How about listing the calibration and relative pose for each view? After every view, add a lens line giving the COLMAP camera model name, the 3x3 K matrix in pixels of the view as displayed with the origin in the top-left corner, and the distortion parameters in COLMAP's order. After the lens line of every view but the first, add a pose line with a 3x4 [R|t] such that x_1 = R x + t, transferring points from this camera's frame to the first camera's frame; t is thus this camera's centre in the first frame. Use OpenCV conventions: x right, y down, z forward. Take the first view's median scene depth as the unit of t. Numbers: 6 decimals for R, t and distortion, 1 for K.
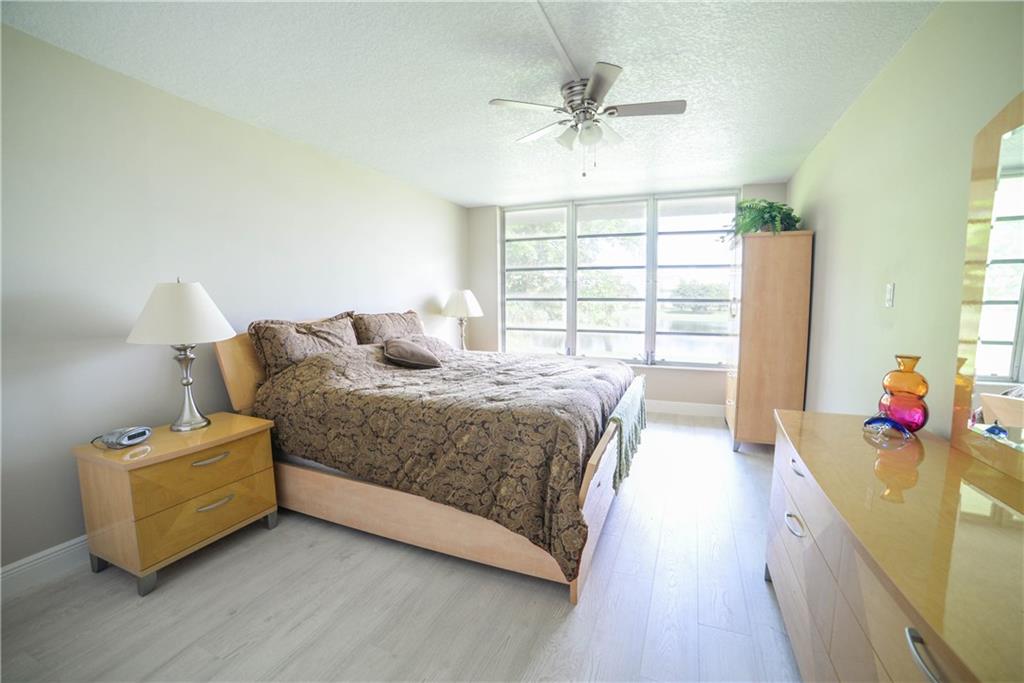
lens RADIAL K [[430.5, 0, 518.1], [0, 430.5, 343.0], [0, 0, 1]] dist [-0.110183, 0.040261]
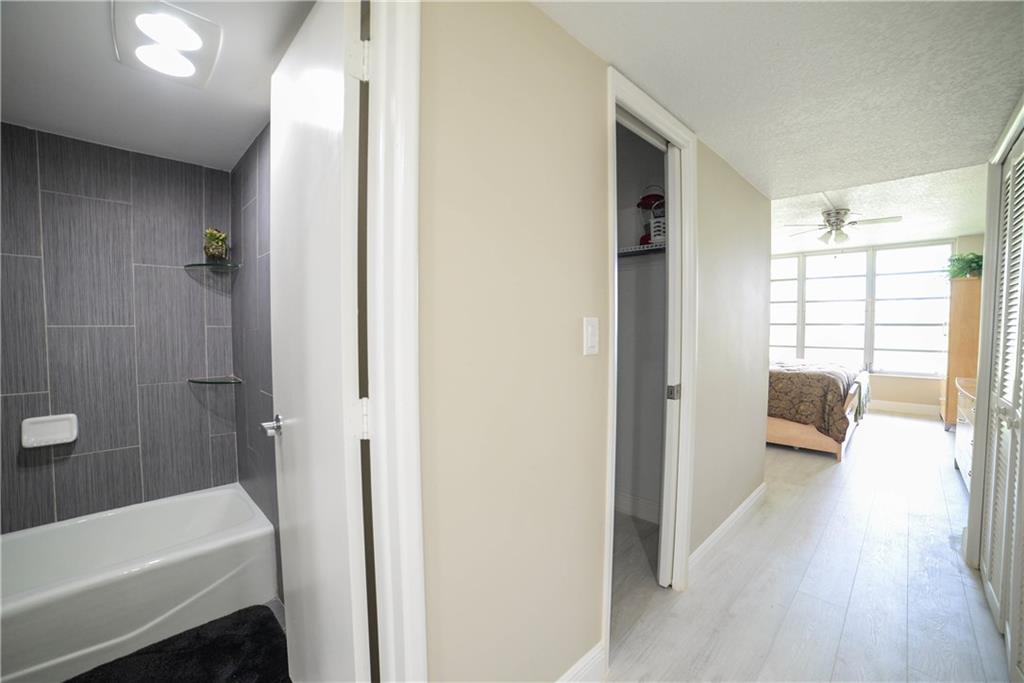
lens RADIAL K [[430.5, 0, 518.1], [0, 430.5, 343.0], [0, 0, 1]] dist [-0.110183, 0.040261]
pose [[0.923640, 0.019750, -0.382751, -0.482502], [-0.043250, 0.997663, -0.052891, 0.153686], [0.380812, 0.065406, 0.922336, -1.282265]]
